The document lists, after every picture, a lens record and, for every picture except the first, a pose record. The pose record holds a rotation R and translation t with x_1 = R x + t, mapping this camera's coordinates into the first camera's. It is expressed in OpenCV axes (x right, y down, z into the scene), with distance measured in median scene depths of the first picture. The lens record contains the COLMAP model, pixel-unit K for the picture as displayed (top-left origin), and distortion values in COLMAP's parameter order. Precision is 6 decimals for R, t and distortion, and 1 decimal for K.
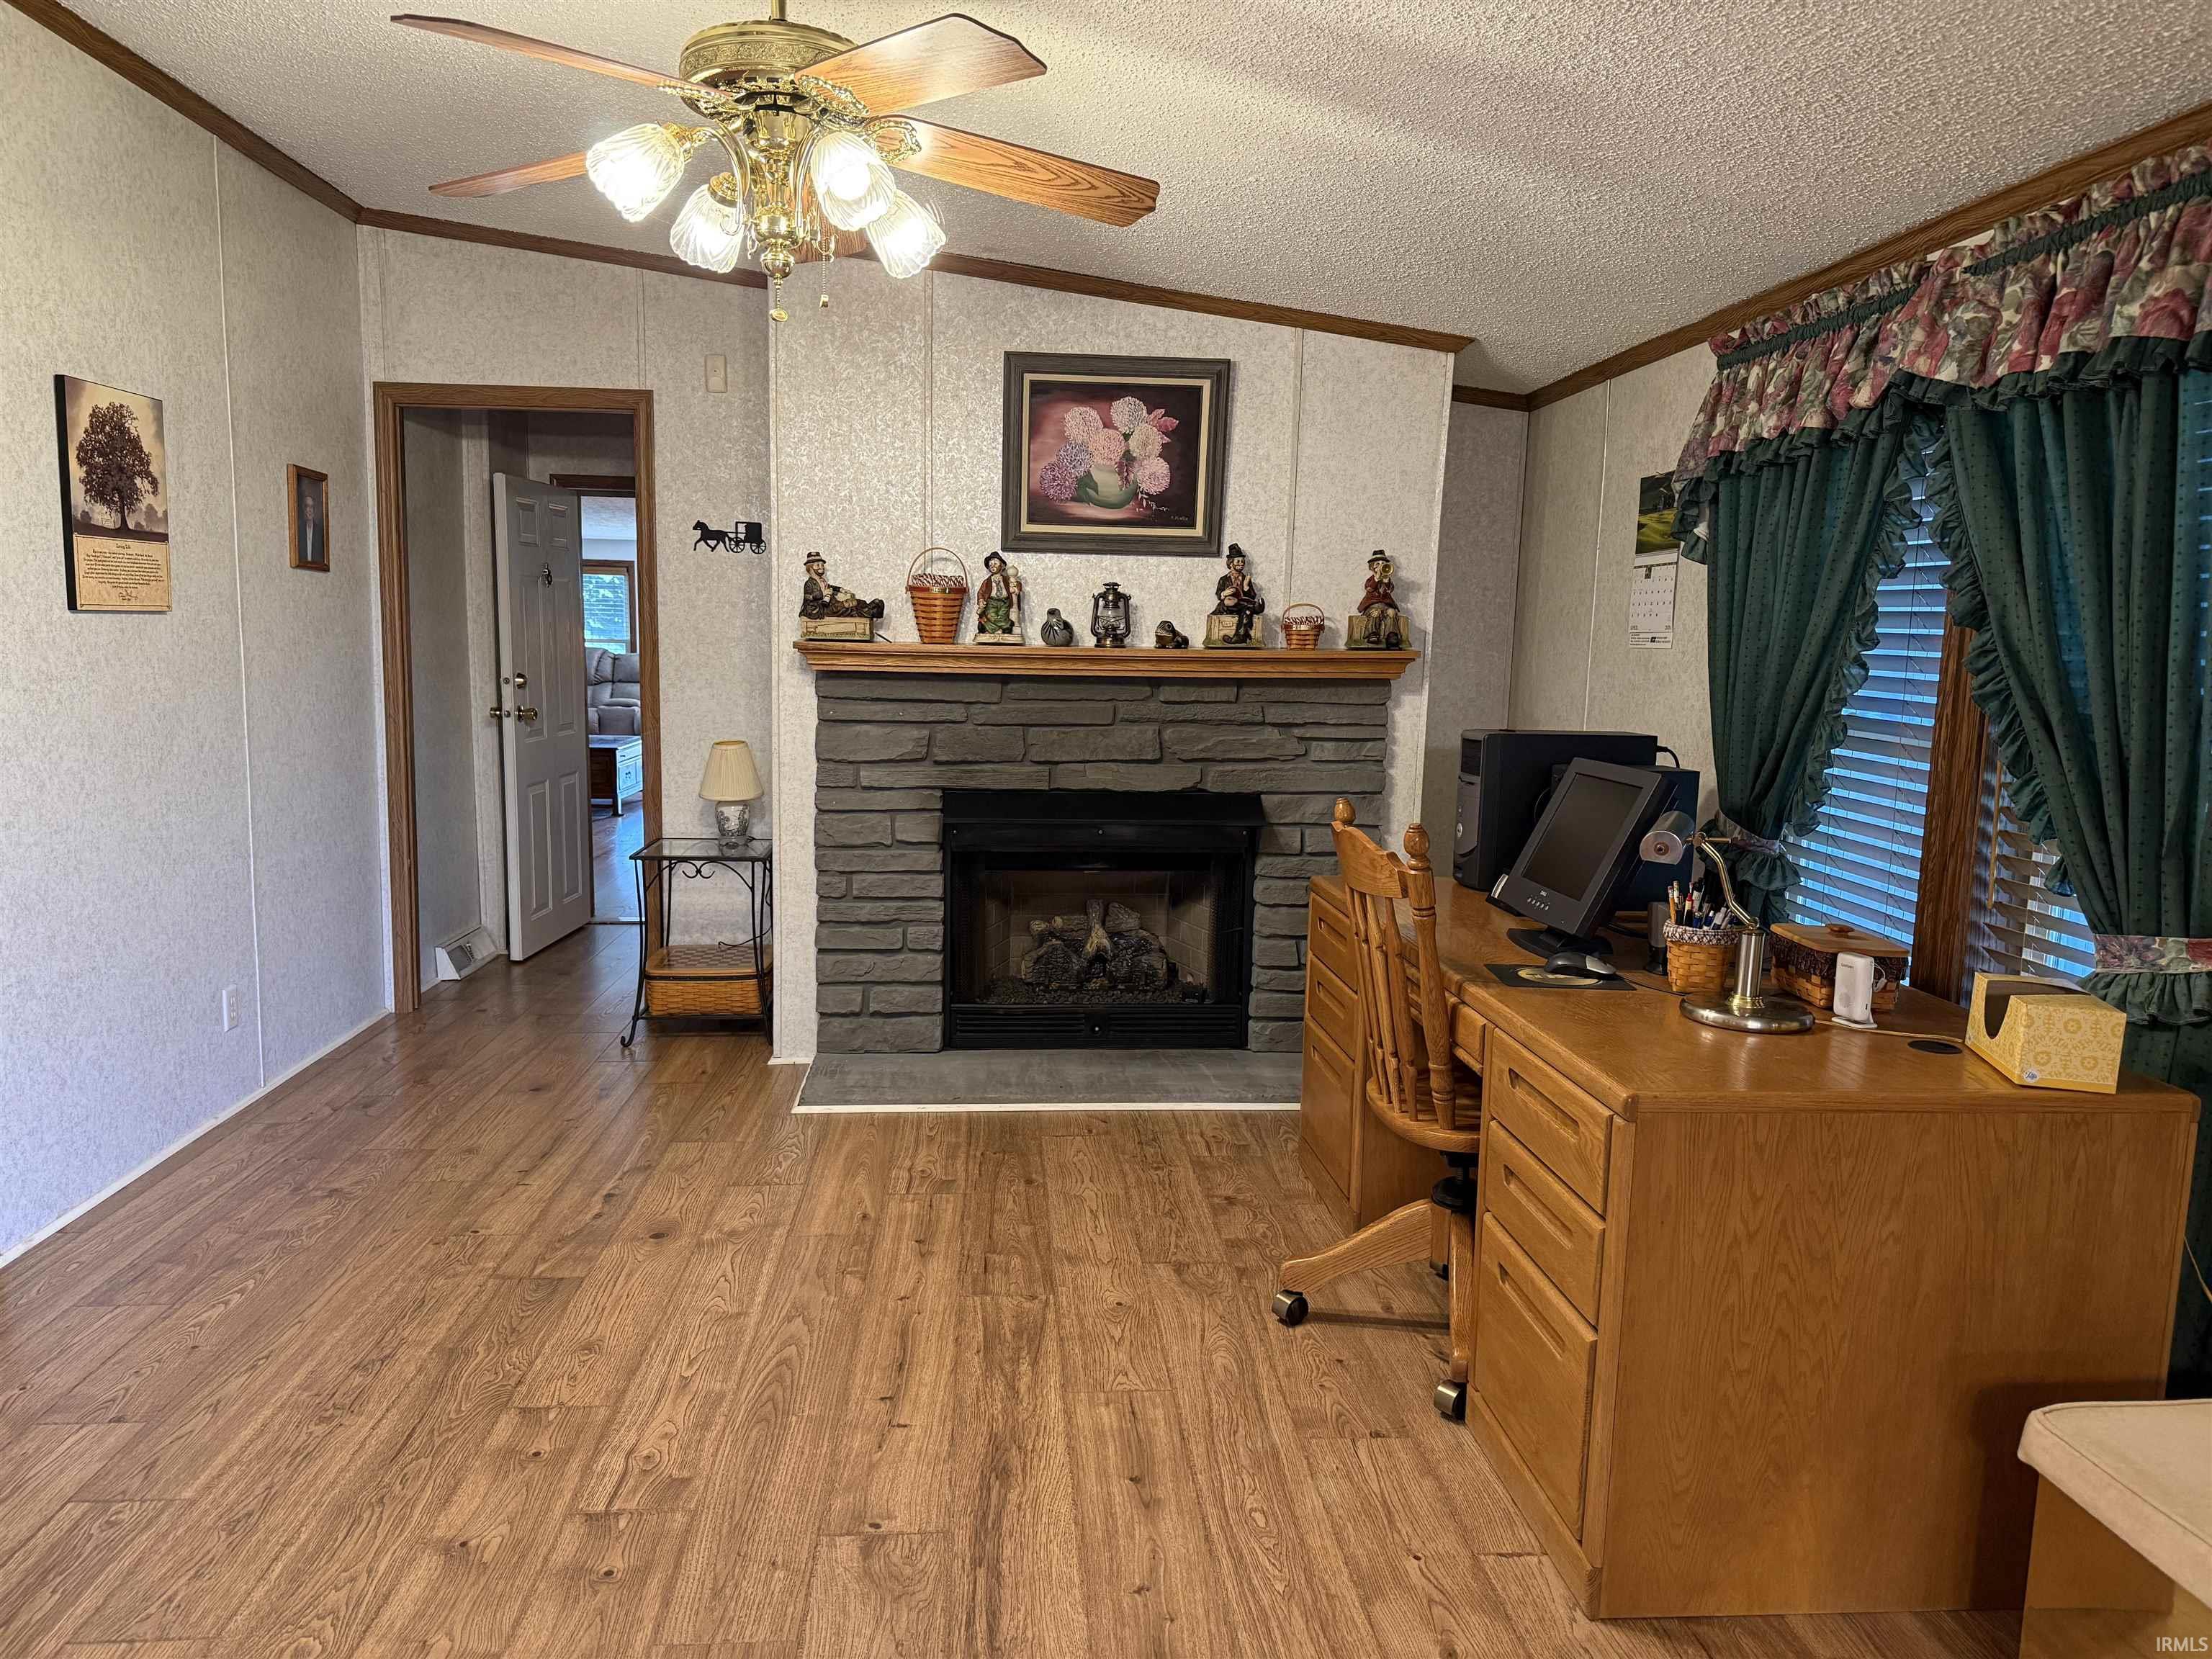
lens RADIAL K [[1568.5, 0, 1106.0], [0, 1568.5, 829.5], [0, 0, 1]] dist [0.079177, -0.128451]
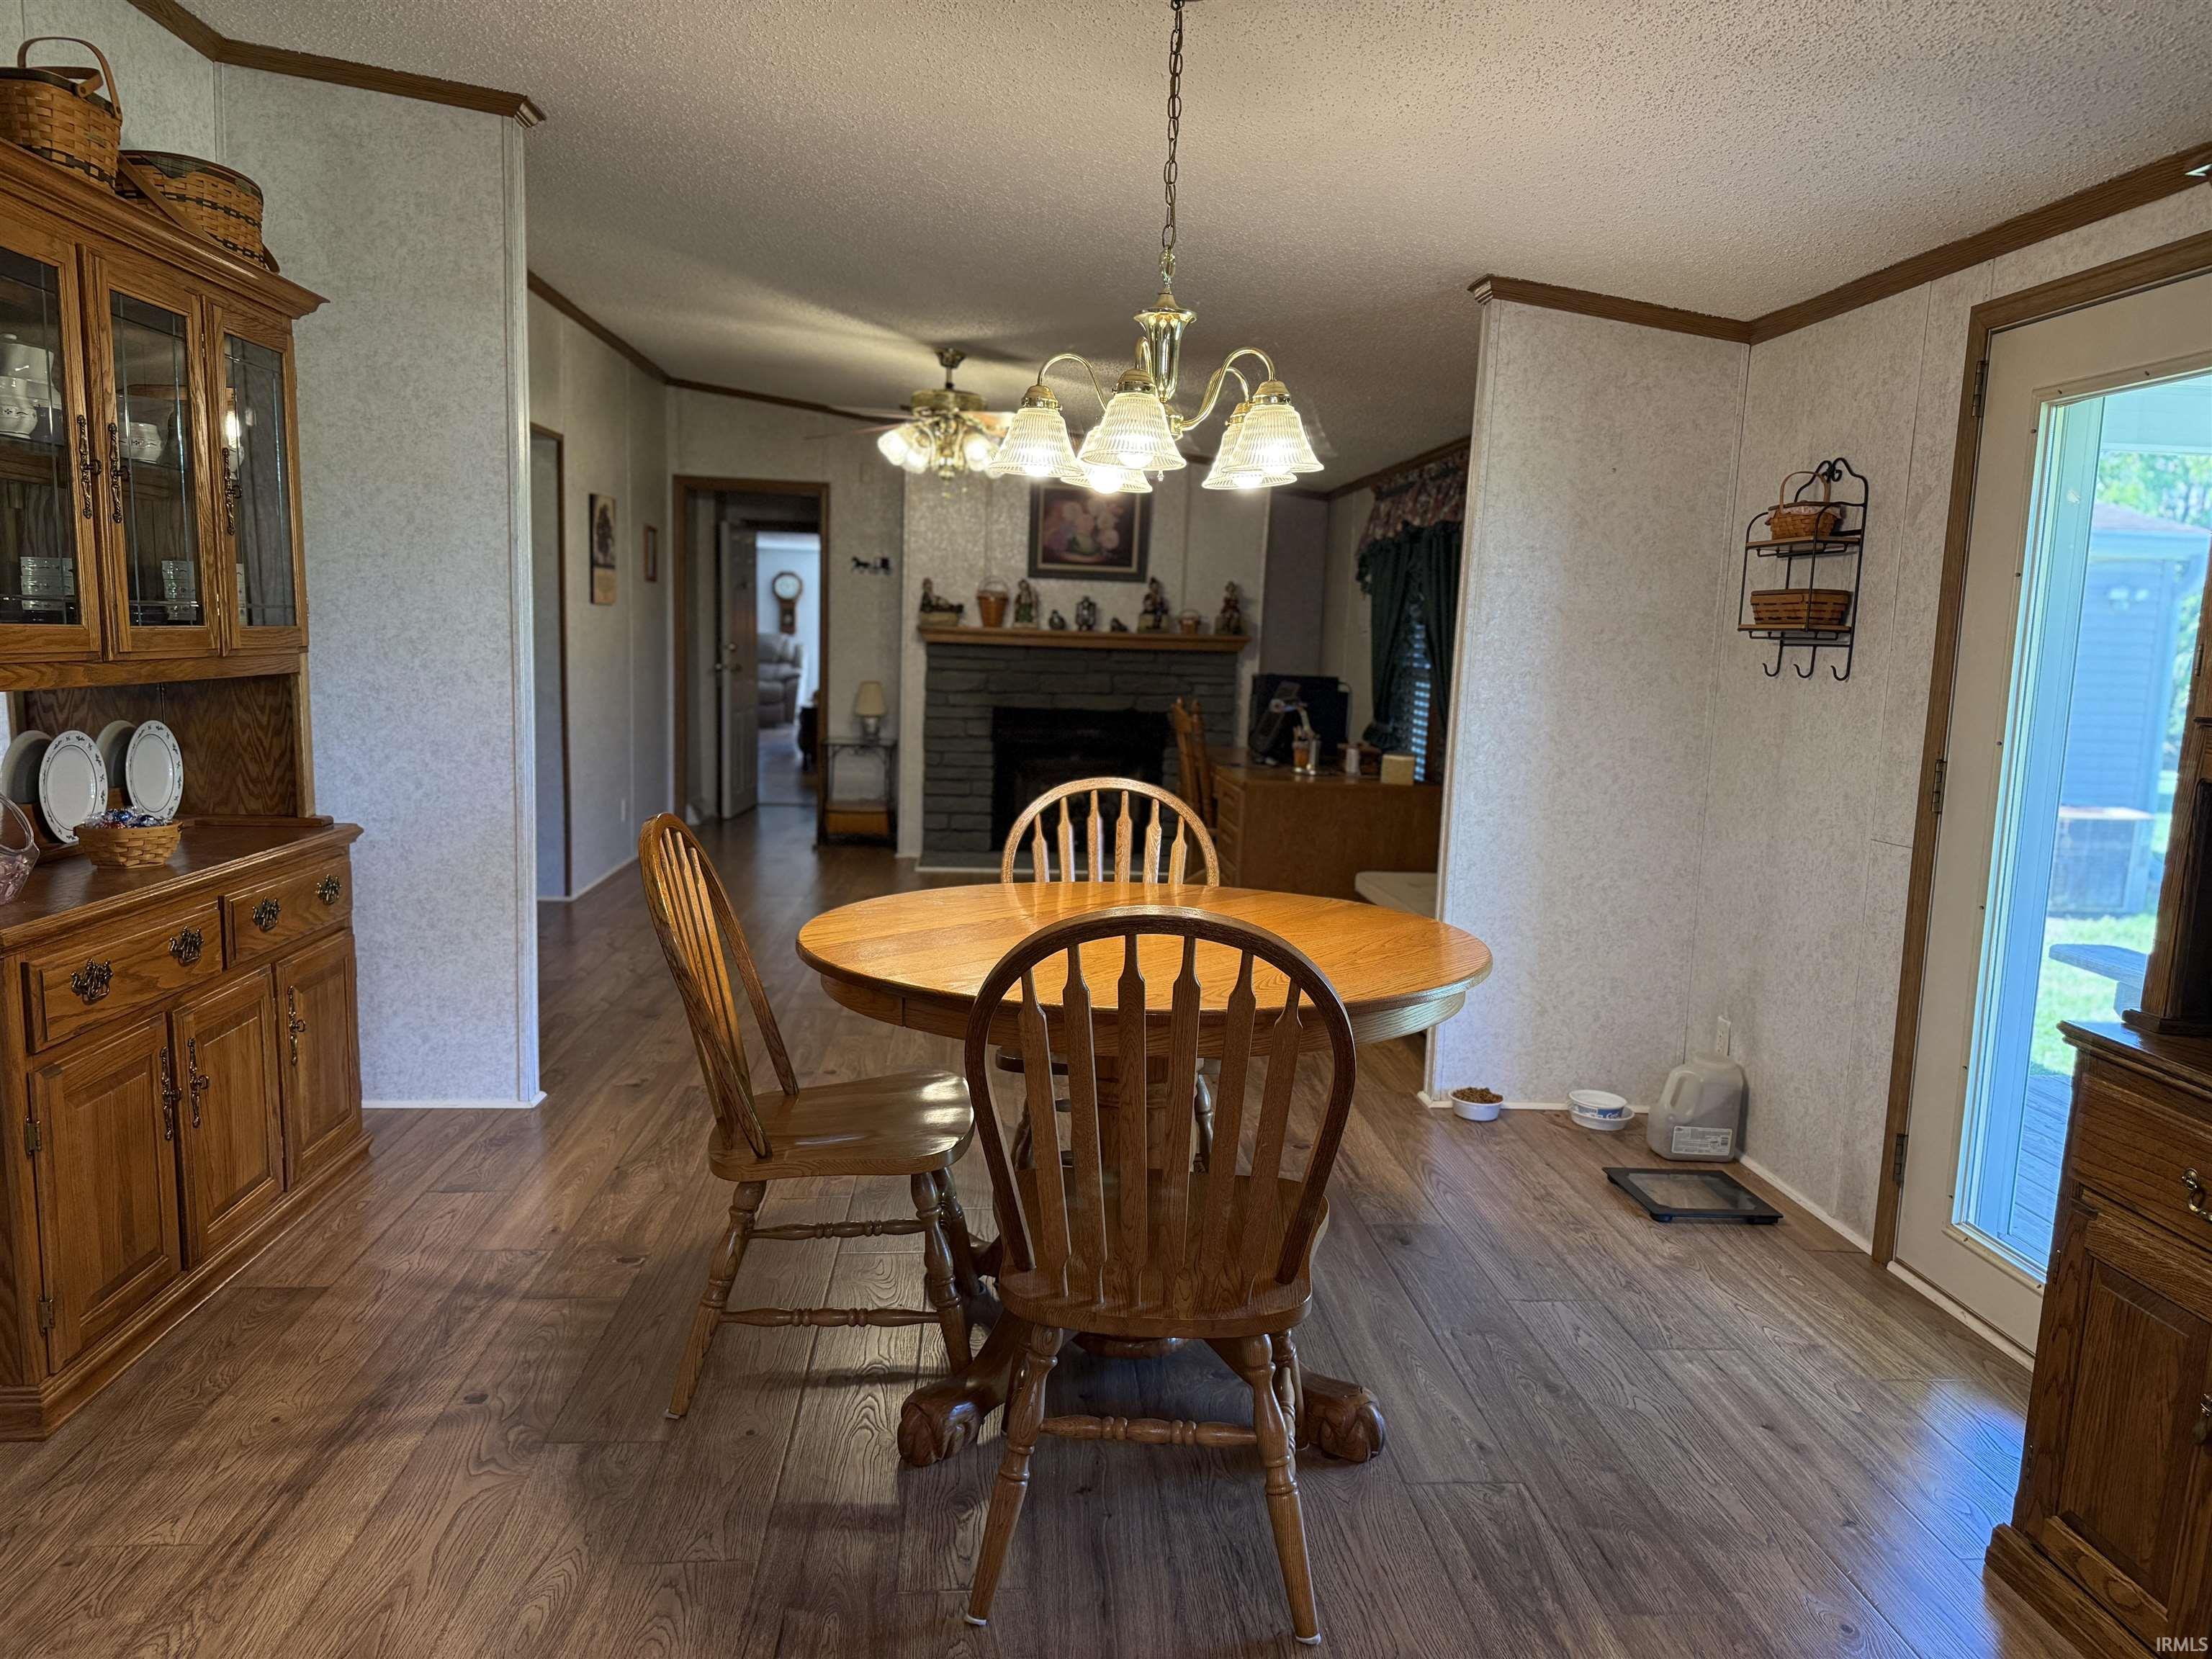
lens RADIAL K [[1568.5, 0, 1106.0], [0, 1568.5, 829.5], [0, 0, 1]] dist [0.079177, -0.128451]
pose [[0.999852, 0.016301, -0.005579, 0.040581], [-0.016291, 0.999865, 0.001920, 0.112473], [0.005610, -0.001829, 0.999983, -0.841753]]
